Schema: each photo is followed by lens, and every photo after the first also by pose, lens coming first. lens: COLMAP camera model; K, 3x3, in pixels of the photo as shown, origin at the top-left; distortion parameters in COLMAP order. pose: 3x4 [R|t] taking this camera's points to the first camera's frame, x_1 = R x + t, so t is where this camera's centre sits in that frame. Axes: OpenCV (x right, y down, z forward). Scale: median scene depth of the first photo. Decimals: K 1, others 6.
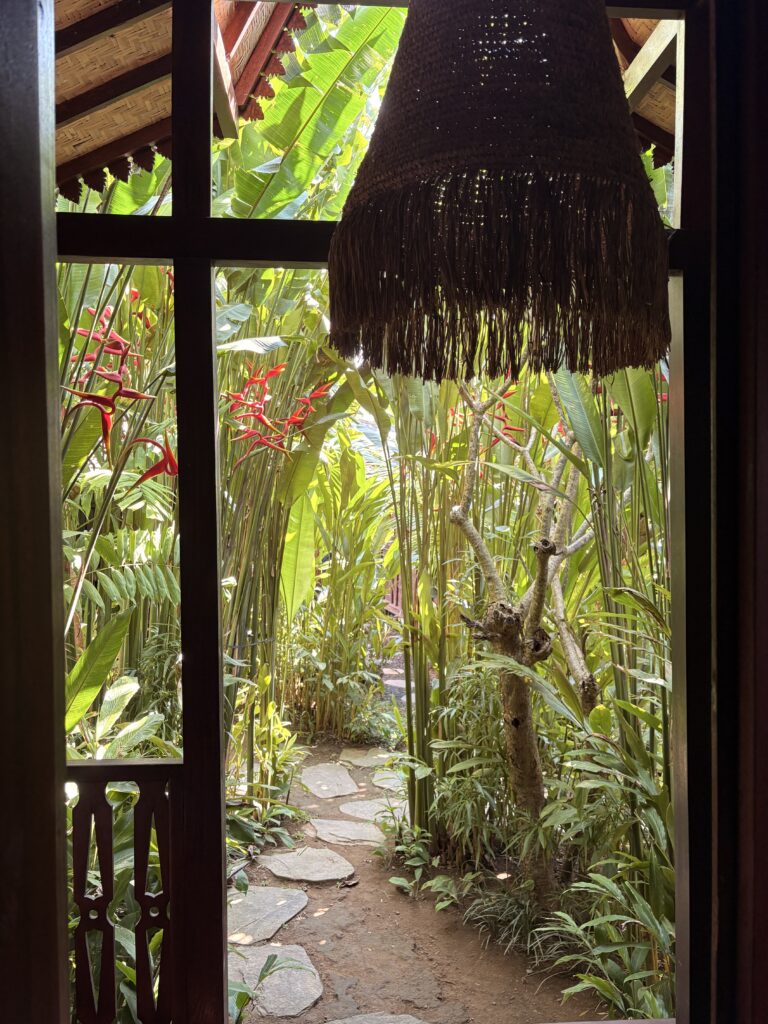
lens RADIAL K [[775.4, 0, 382.6], [0, 775.4, 512.1], [0, 0, 1]] dist [0.014471, -0.002597]
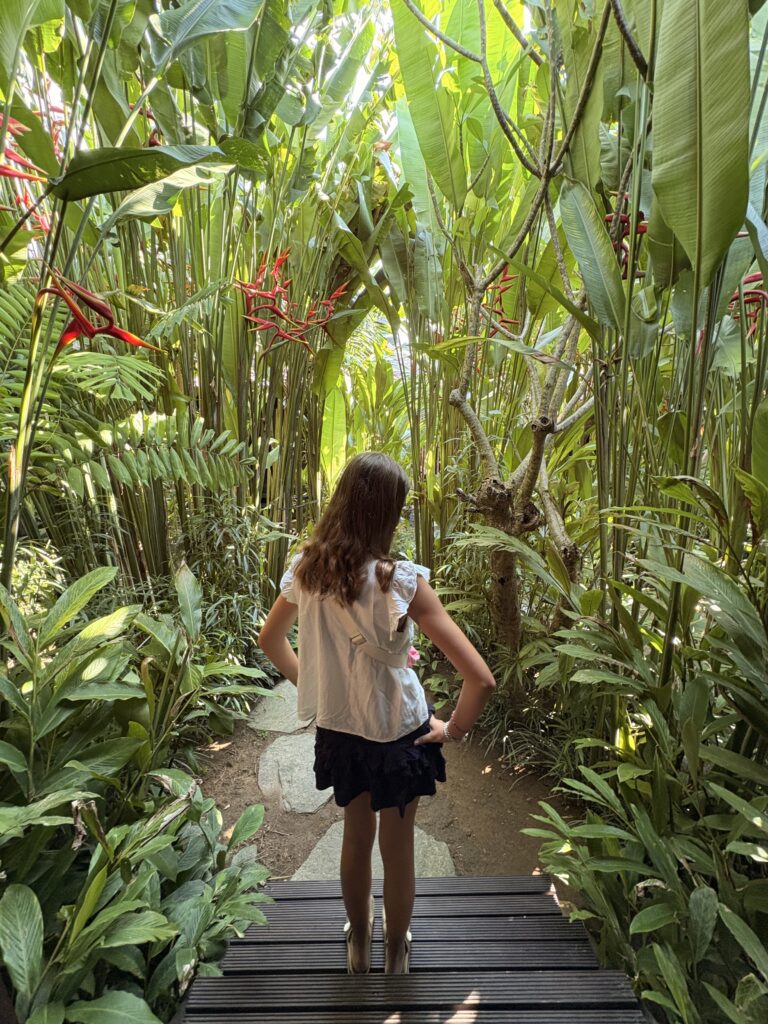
lens RADIAL K [[410.8, 0, 385.0], [0, 410.8, 515.9], [0, 0, 1]] dist [0.001544, 0.000117]
pose [[0.996236, 0.002659, -0.086644, 0.050261], [0.018224, 0.970767, 0.239330, 0.026551], [0.084747, -0.240008, 0.967065, 0.417325]]
